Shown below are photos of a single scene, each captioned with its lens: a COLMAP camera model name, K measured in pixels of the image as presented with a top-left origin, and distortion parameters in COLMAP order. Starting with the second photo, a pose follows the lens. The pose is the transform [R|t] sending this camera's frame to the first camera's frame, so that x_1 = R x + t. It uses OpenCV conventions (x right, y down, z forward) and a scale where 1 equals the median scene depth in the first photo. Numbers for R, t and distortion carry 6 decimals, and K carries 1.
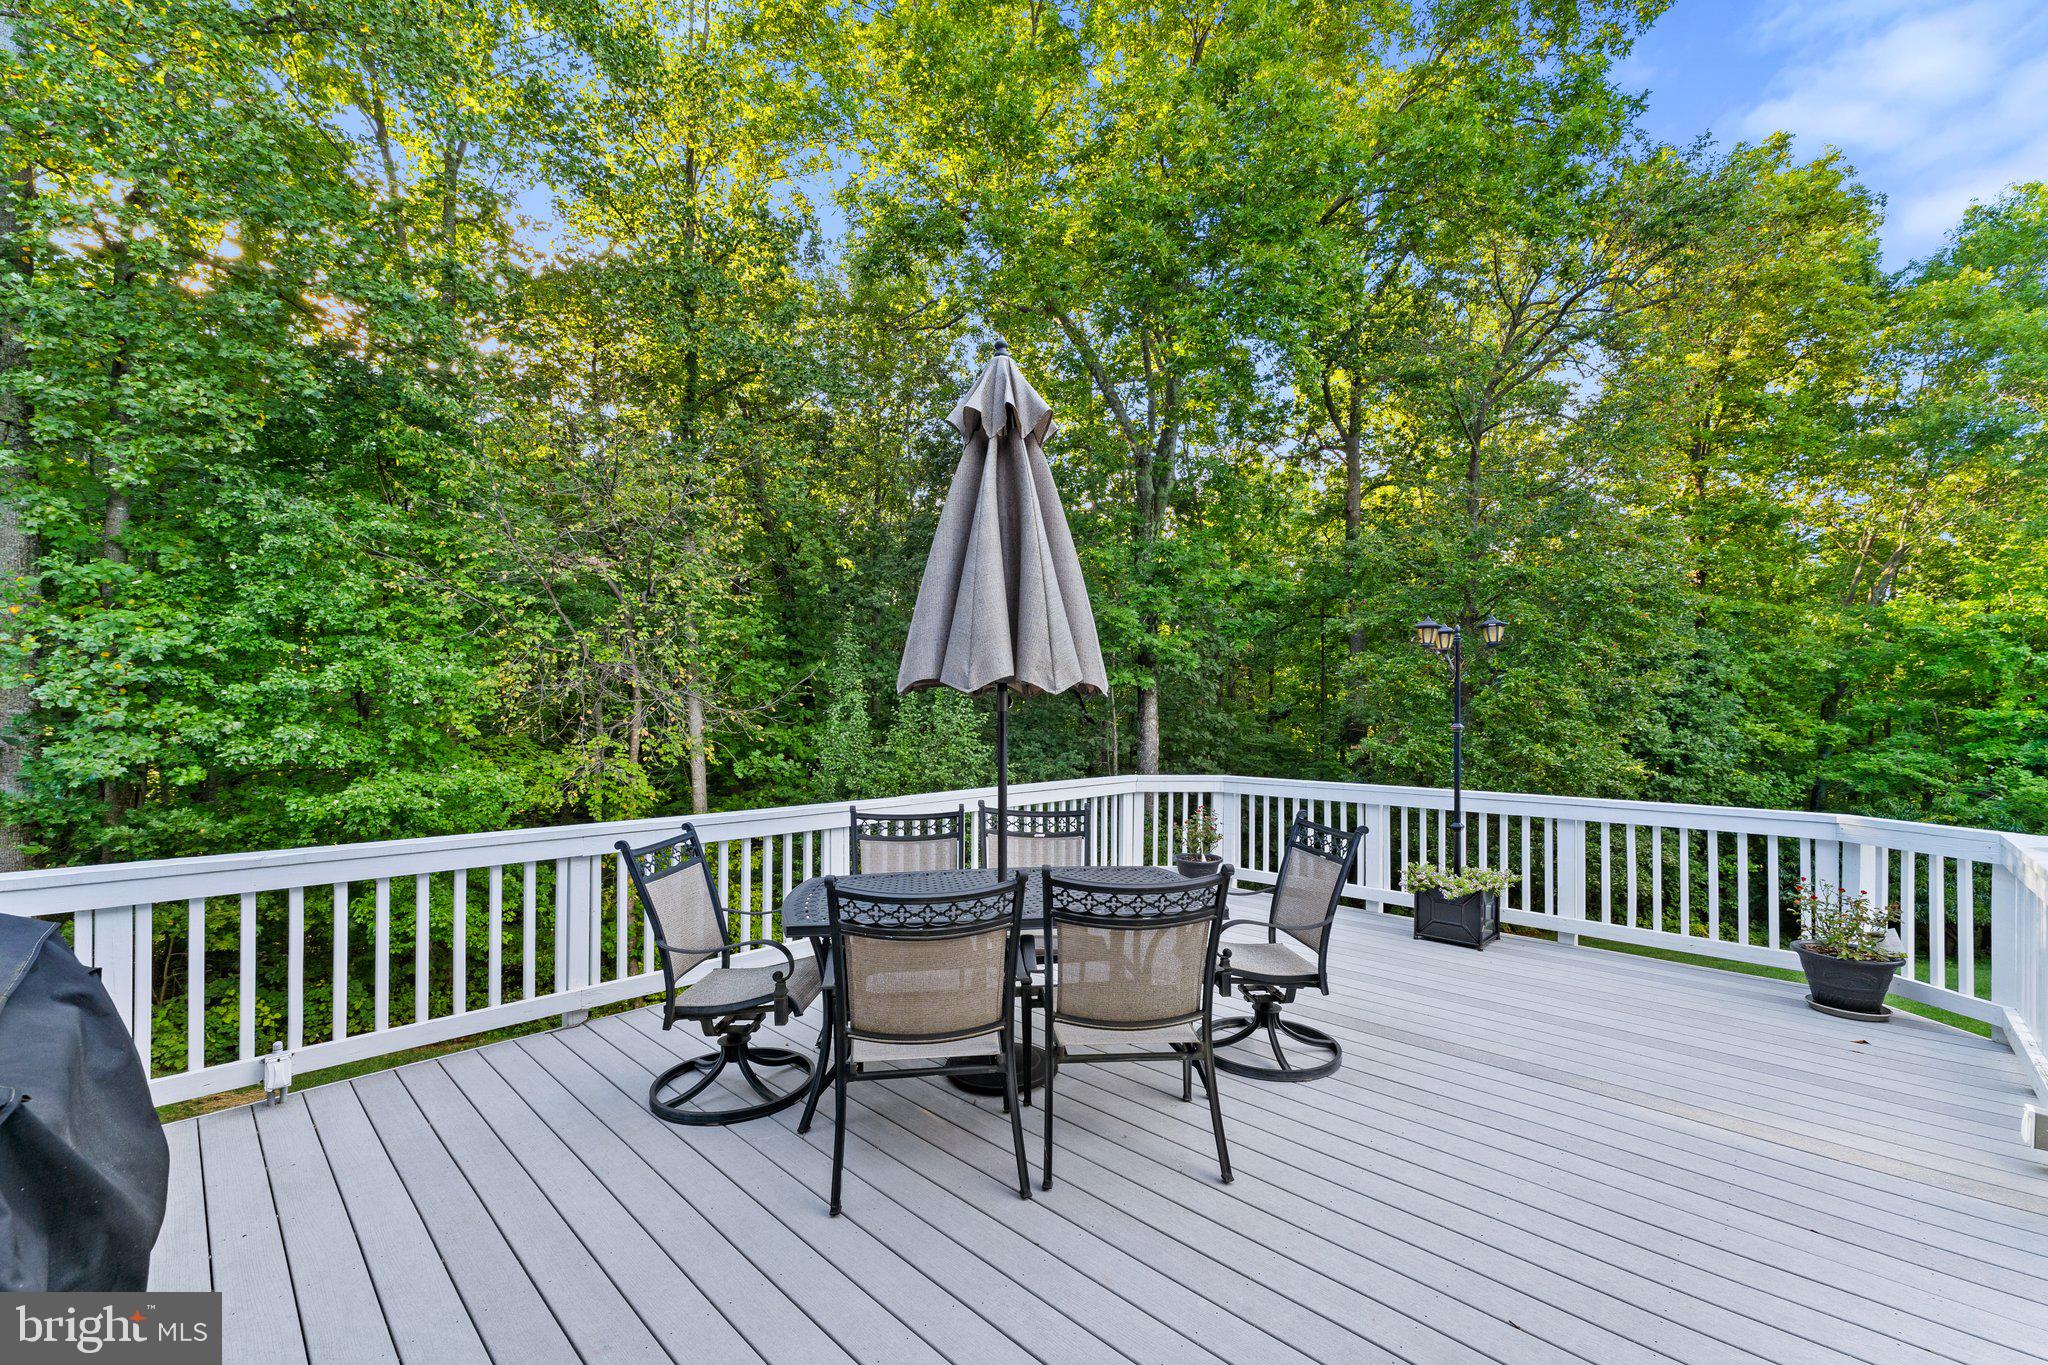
lens RADIAL K [[826.8, 0, 1029.4], [0, 826.8, 721.0], [0, 0, 1]] dist [-0.000554, 0.000602]
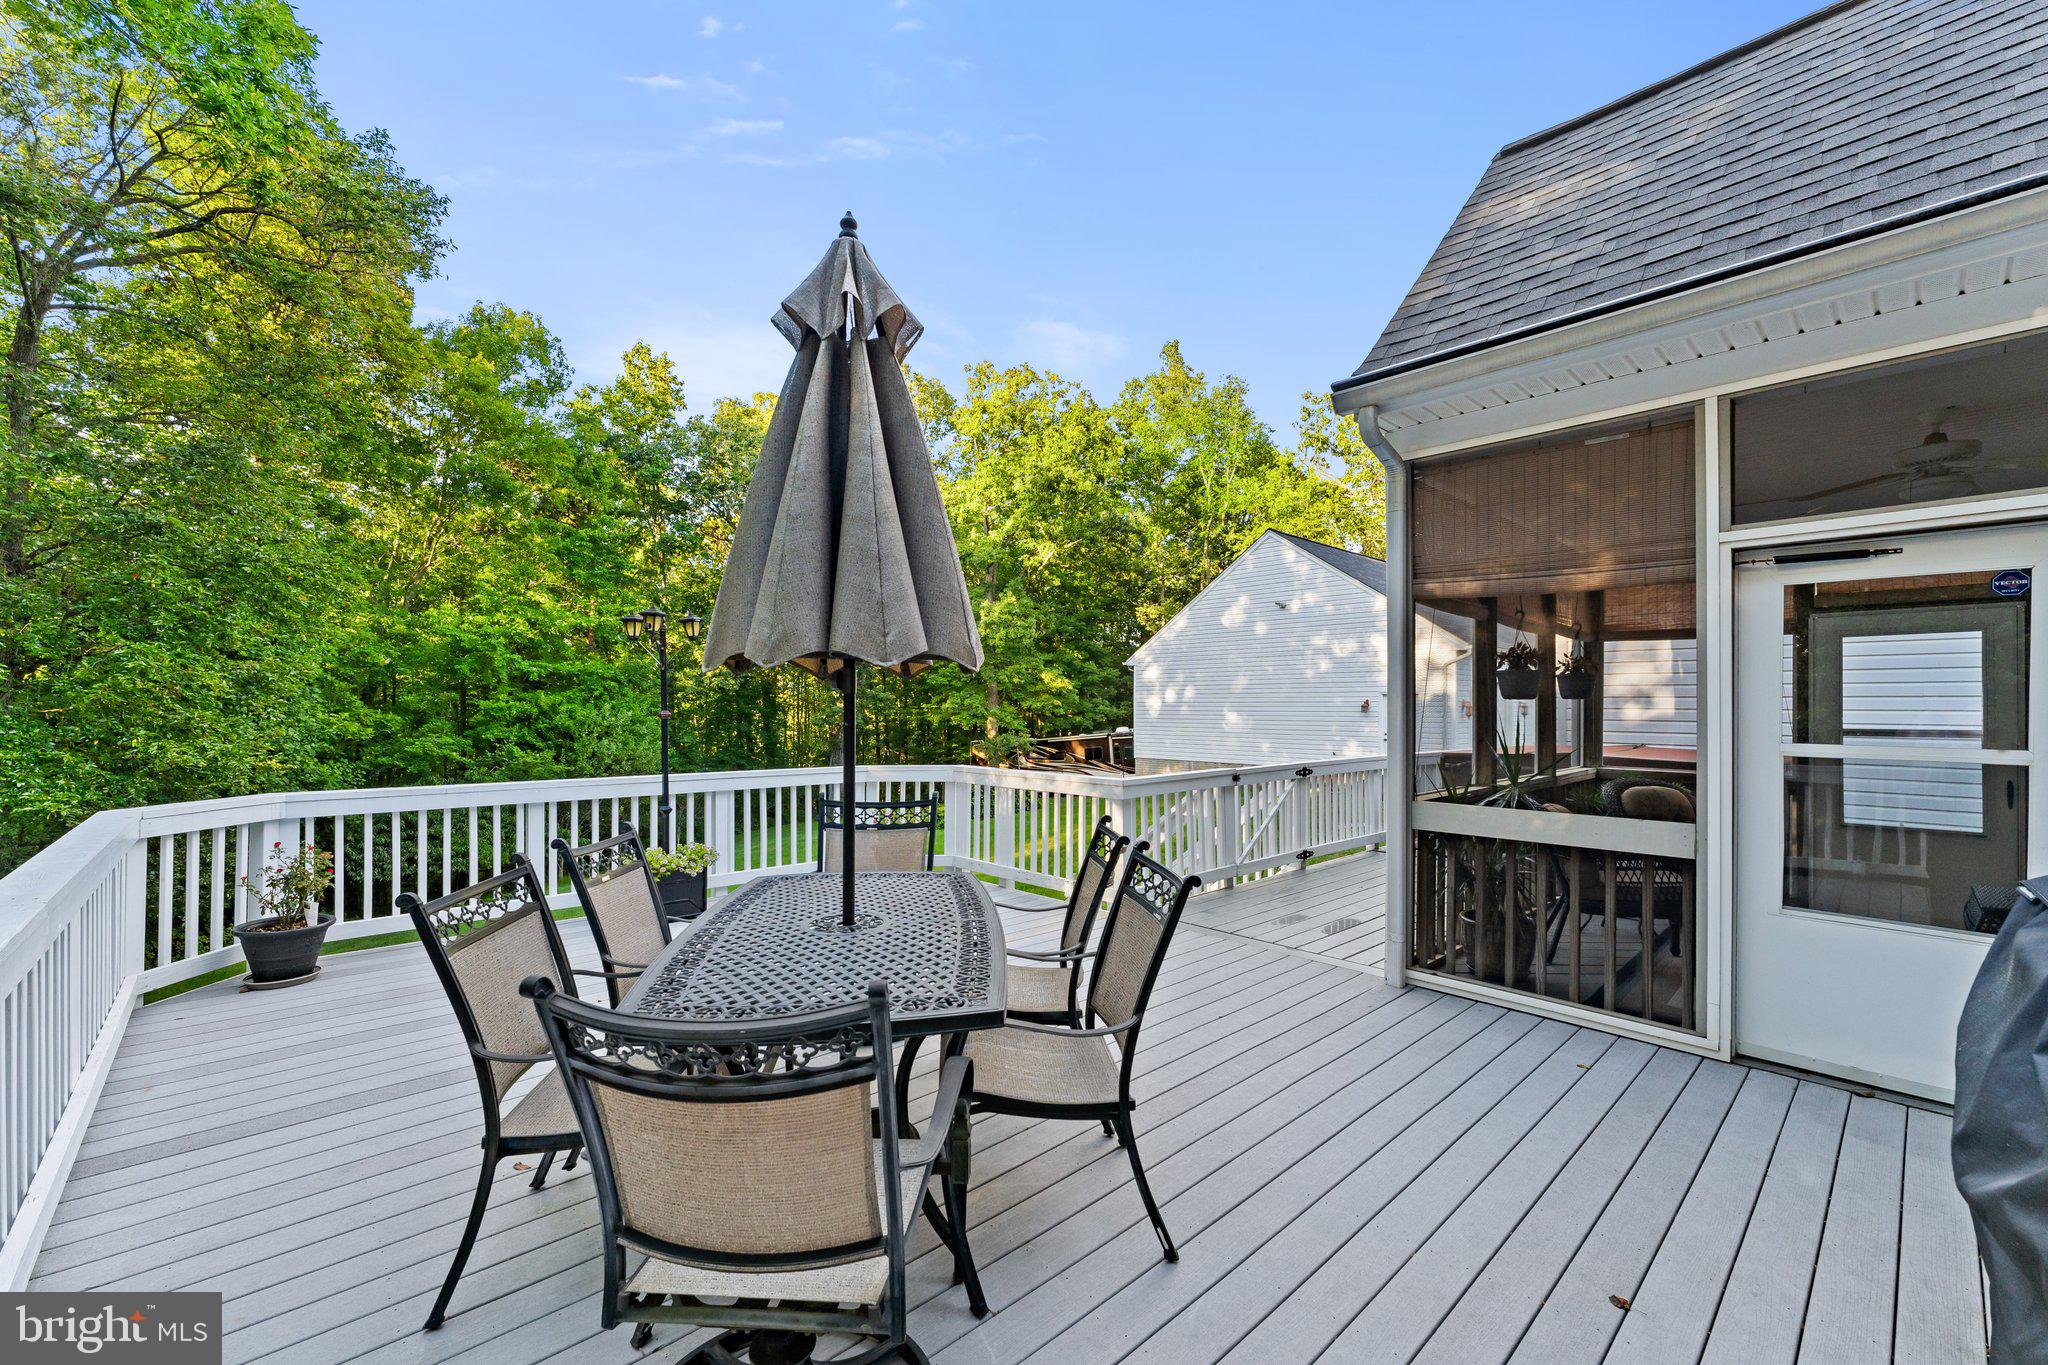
lens RADIAL K [[843.0, 0, 1007.3], [0, 843.0, 673.4], [0, 0, 1]] dist [0.008480, 0.000105]
pose [[0.068724, 0.039329, 0.996860, -0.155510], [0.004398, 0.999201, -0.039724, -0.001106], [-0.997626, 0.007114, 0.068496, 0.134364]]
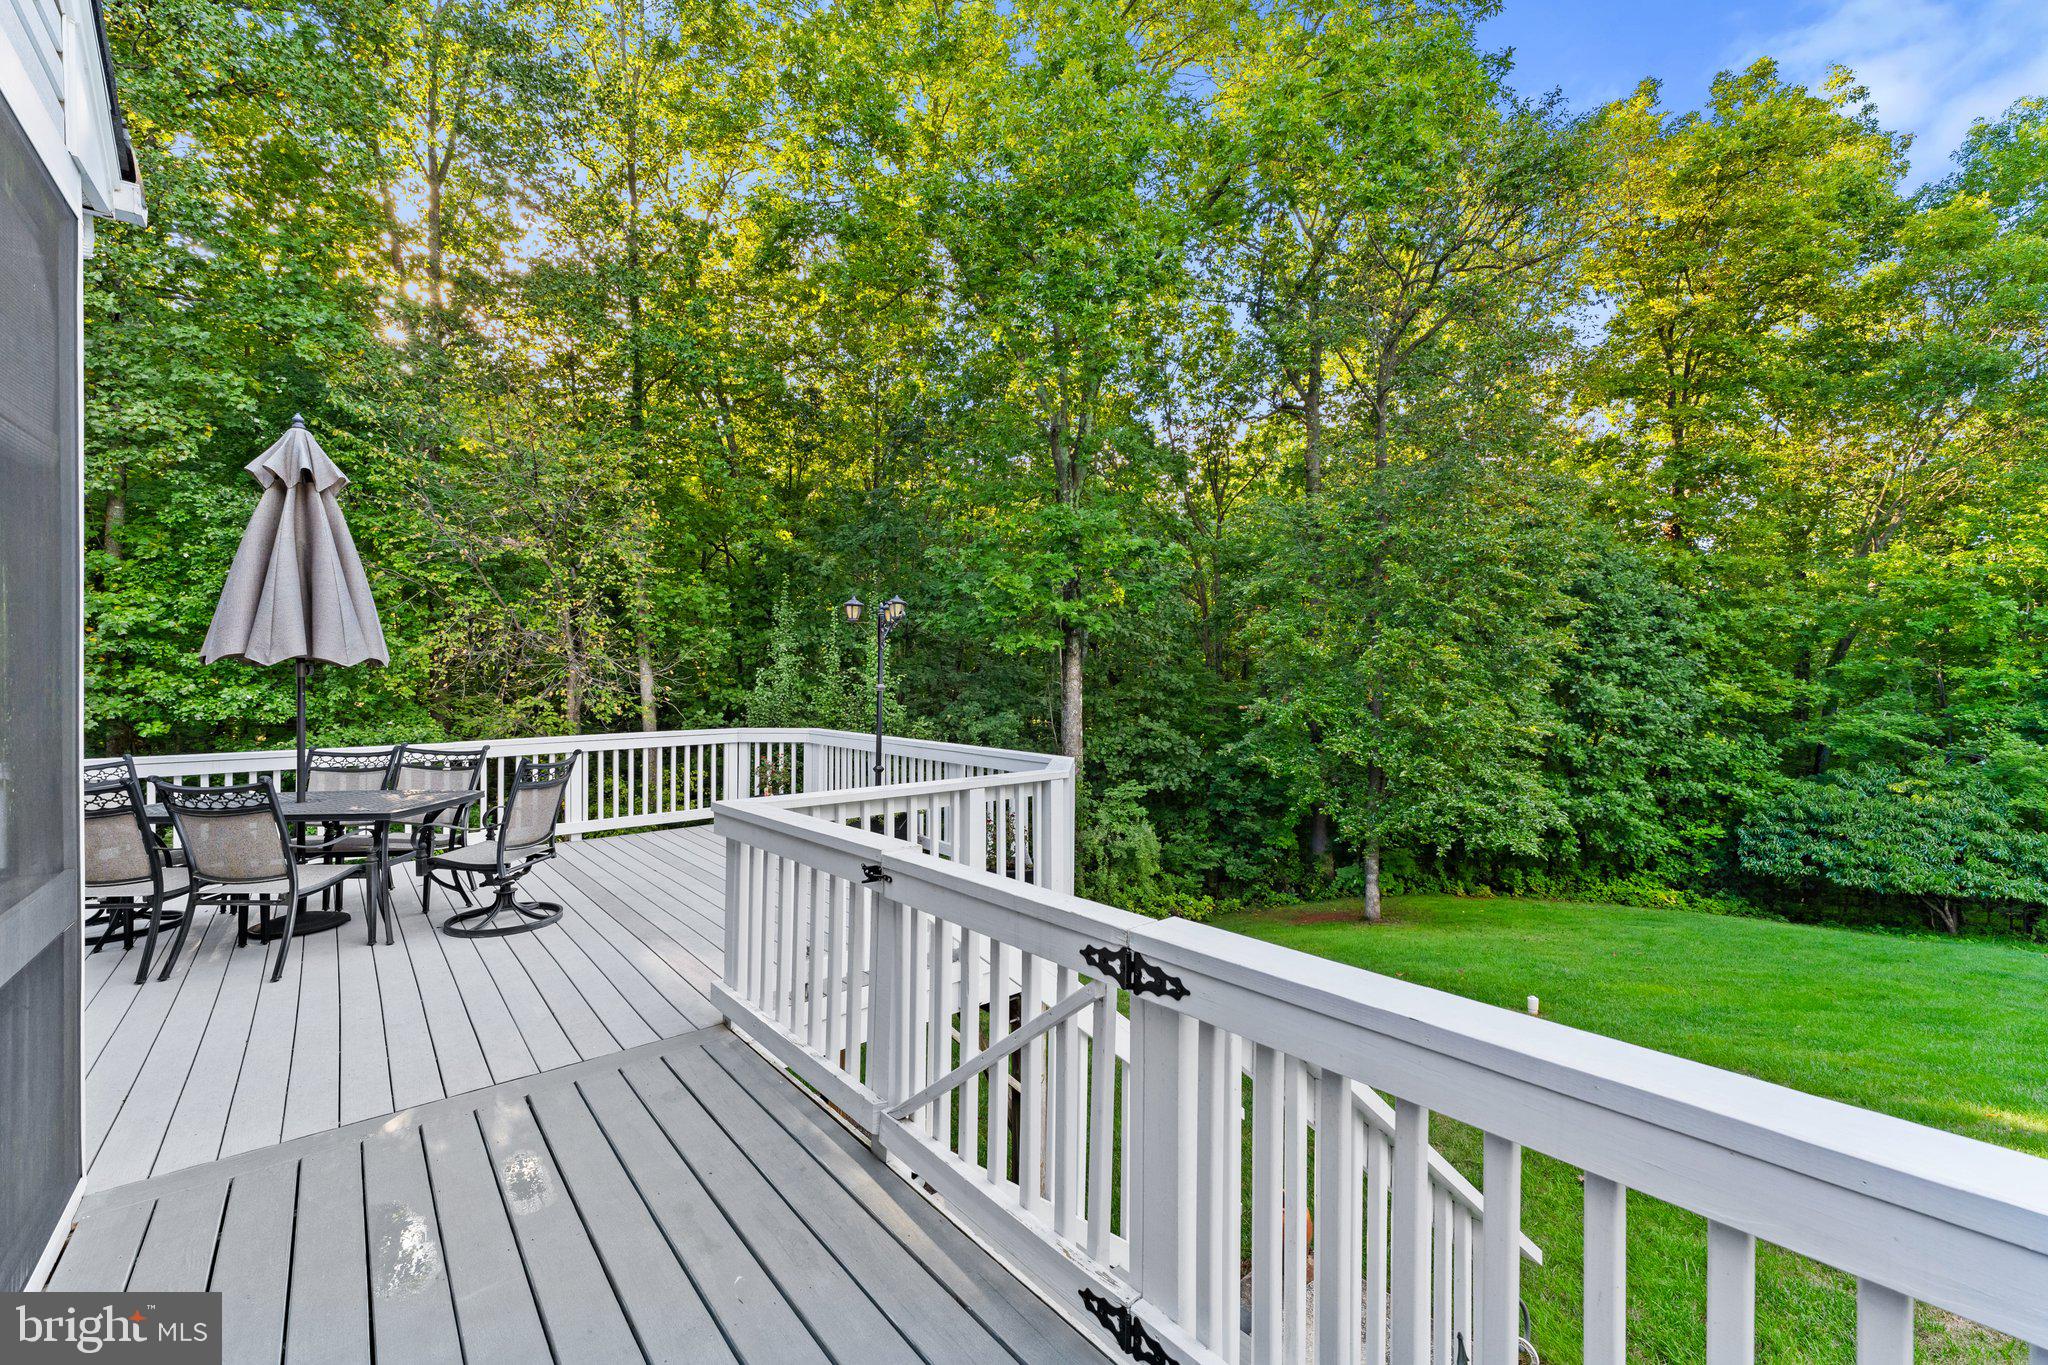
lens RADIAL K [[832.8, 0, 1020.2], [0, 832.8, 687.4], [0, 0, 1]] dist [0.000847, -0.000204]
pose [[0.995291, -0.001254, -0.096919, 0.232864], [0.001937, 0.999974, 0.006957, -0.000561], [0.096908, -0.007112, 0.995268, -0.056400]]
